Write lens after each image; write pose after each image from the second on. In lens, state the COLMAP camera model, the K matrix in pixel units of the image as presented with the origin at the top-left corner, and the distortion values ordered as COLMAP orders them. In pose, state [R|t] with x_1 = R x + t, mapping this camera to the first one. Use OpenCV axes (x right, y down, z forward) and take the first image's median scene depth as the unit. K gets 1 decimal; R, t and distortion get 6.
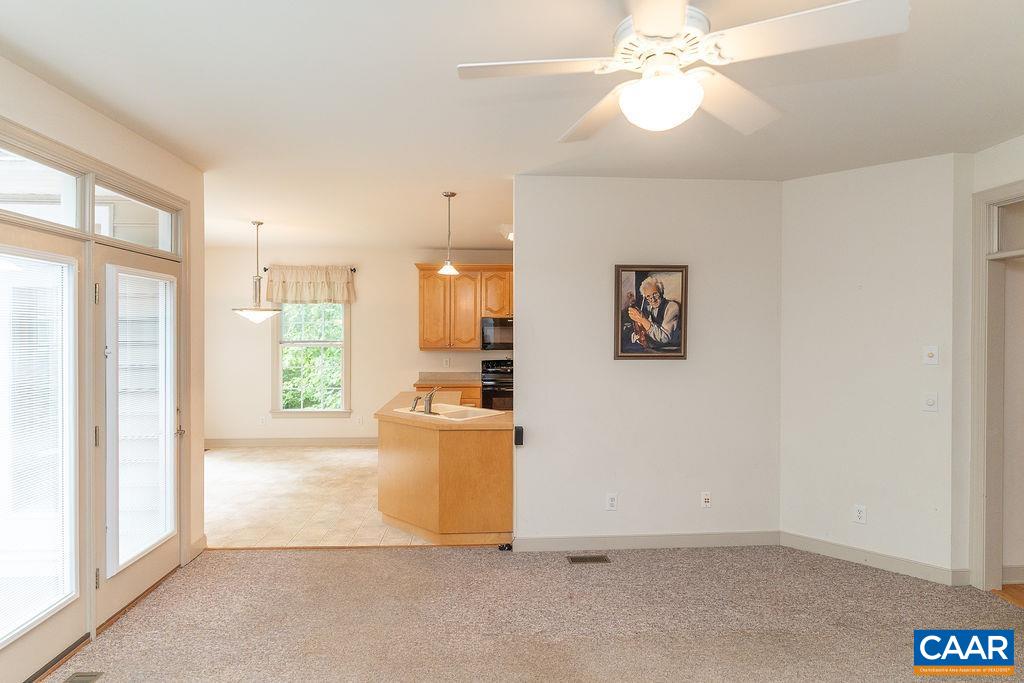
lens RADIAL K [[489.0, 0, 512.9], [0, 489.0, 337.2], [0, 0, 1]] dist [0.001006, 0.000096]
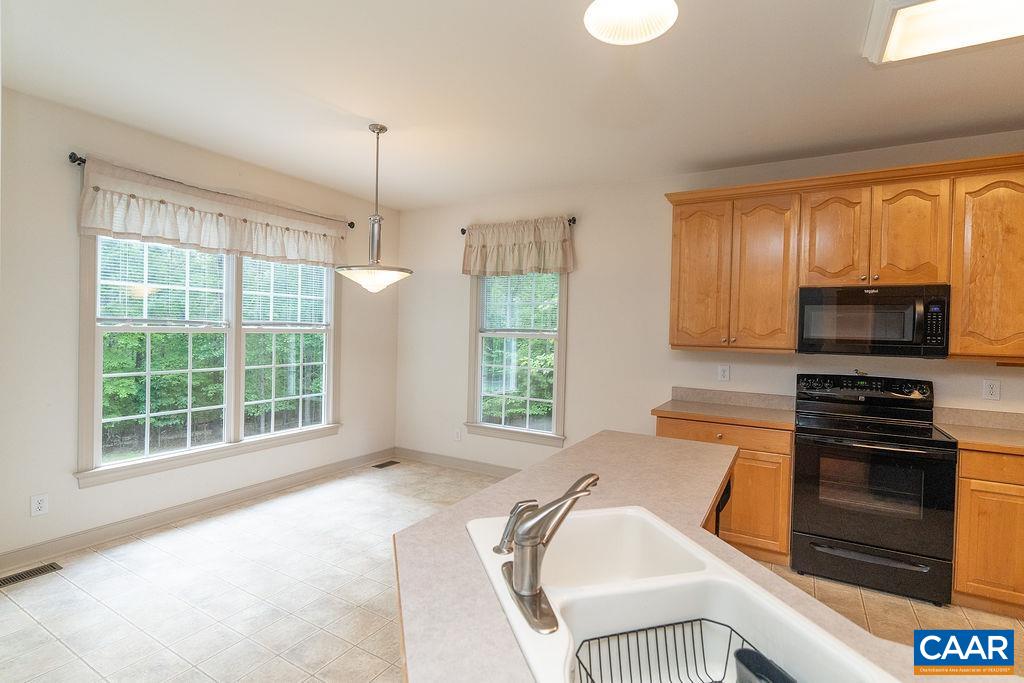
lens RADIAL K [[492.4, 0, 514.6], [0, 492.4, 338.4], [0, 0, 1]] dist [-0.001792, -0.000295]
pose [[0.830324, 0.026342, -0.556658, -0.024814], [-0.026234, 0.999622, 0.008172, 0.015045], [0.556663, 0.007818, 0.830702, 0.428728]]
